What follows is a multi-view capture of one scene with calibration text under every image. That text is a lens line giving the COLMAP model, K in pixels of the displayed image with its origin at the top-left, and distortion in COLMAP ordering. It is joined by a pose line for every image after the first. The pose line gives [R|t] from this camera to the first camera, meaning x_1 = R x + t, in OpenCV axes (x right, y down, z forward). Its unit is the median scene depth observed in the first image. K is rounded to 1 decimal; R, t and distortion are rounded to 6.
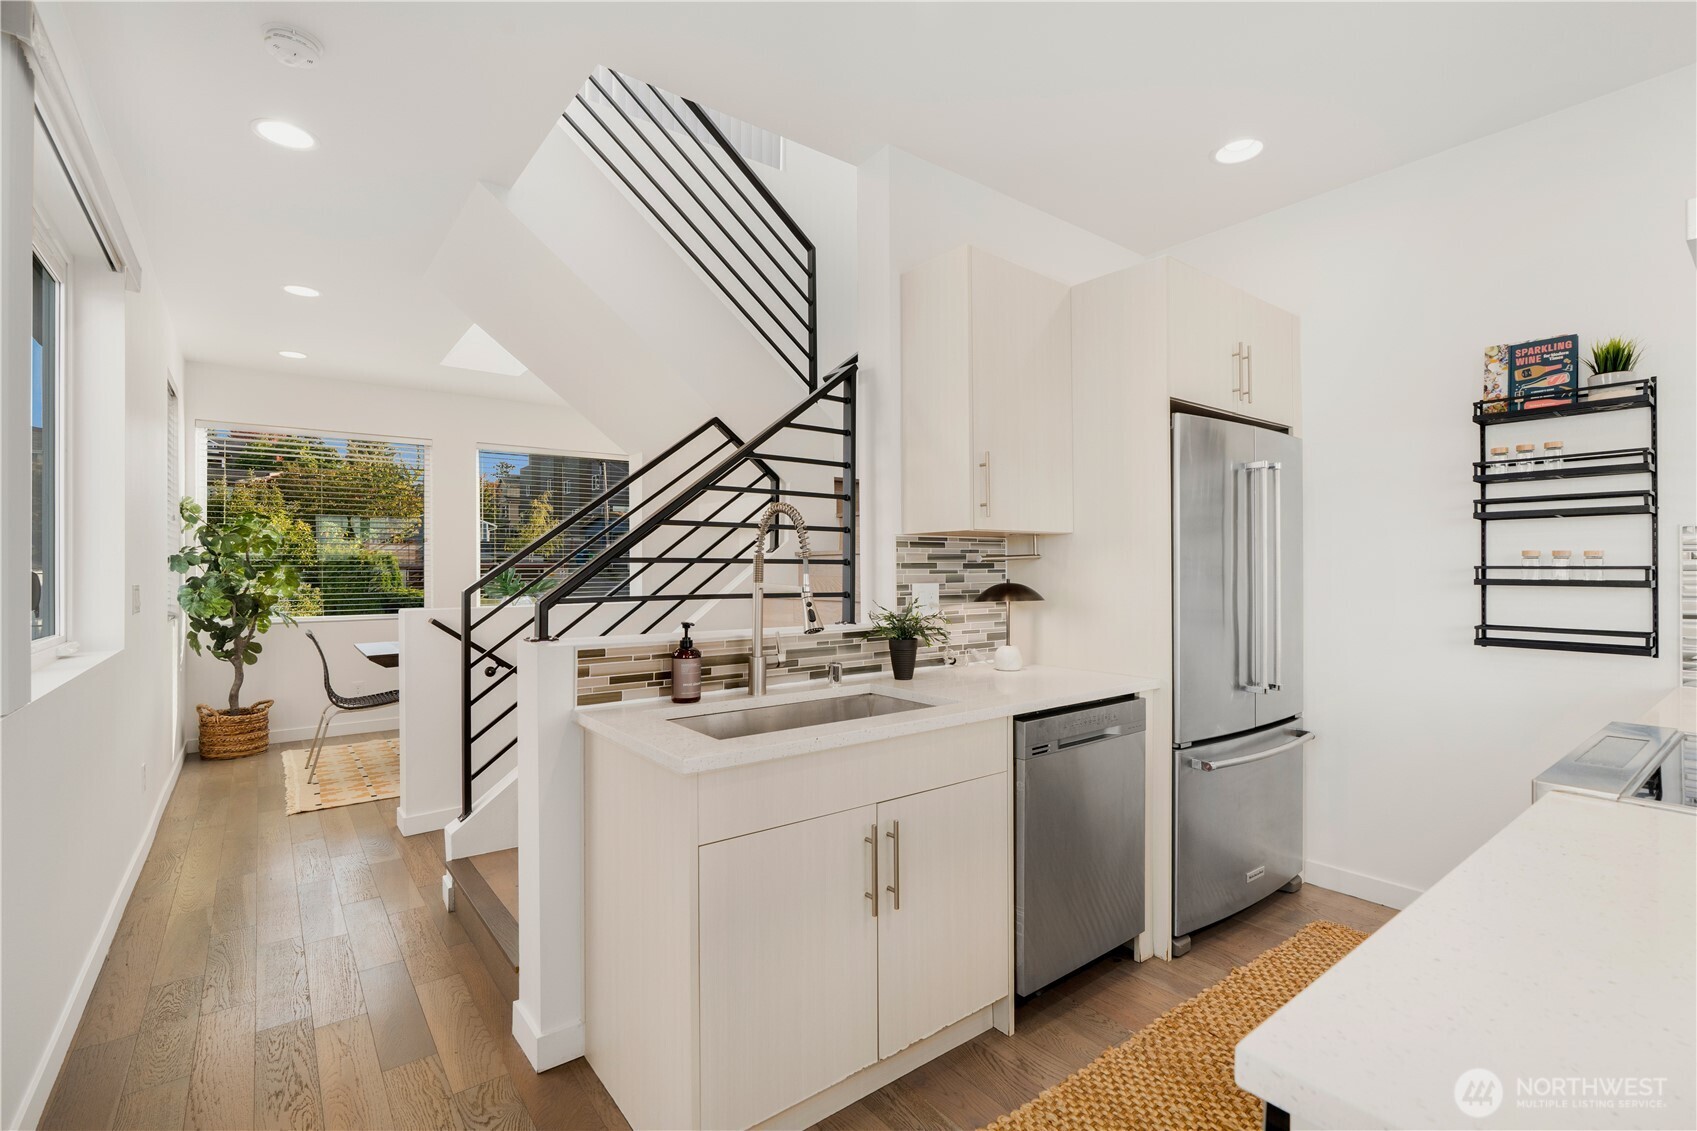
lens RADIAL K [[765.2, 0, 846.4], [0, 765.2, 563.5], [0, 0, 1]] dist [-0.006096, 0.000695]
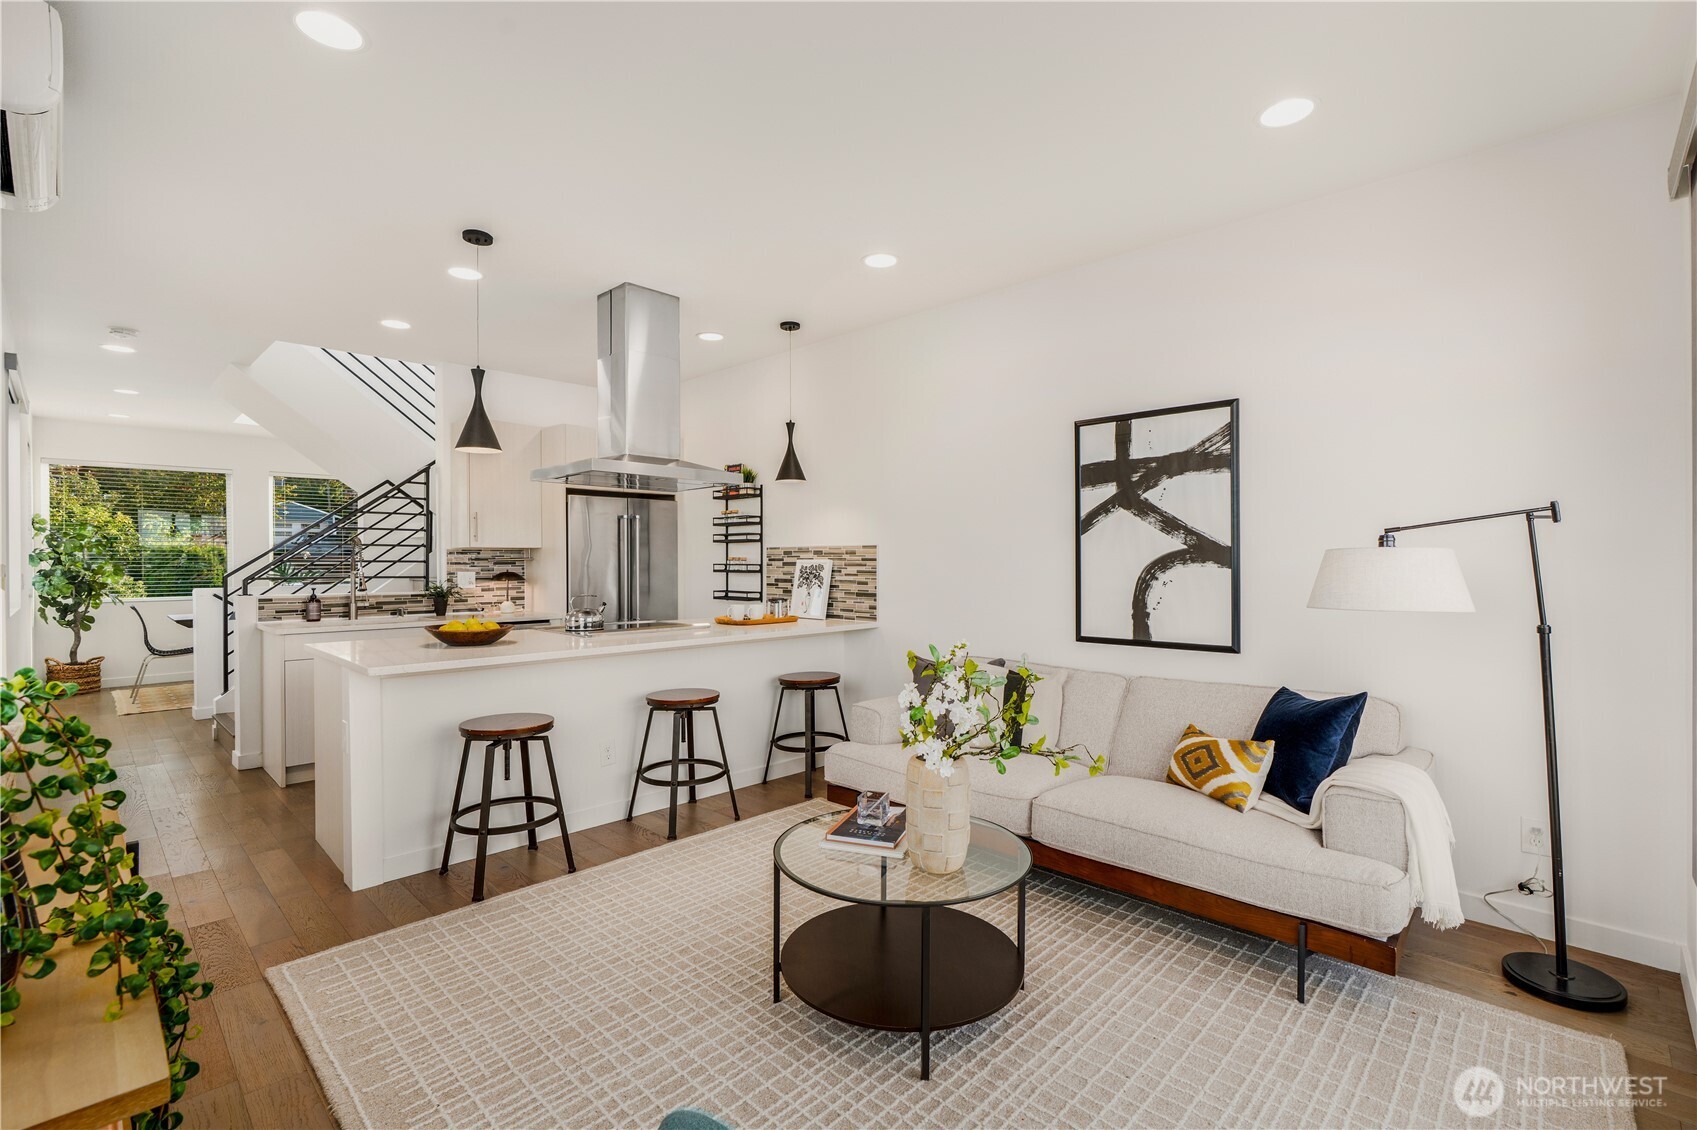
lens RADIAL K [[765.2, 0, 848.5], [0, 765.2, 561.9], [0, 0, 1]] dist [-0.006096, 0.000695]
pose [[0.989628, 0.000720, 0.143650, 0.694238], [-0.001808, 0.999971, 0.007445, -0.015477], [-0.143640, -0.007627, 0.989601, -1.001133]]
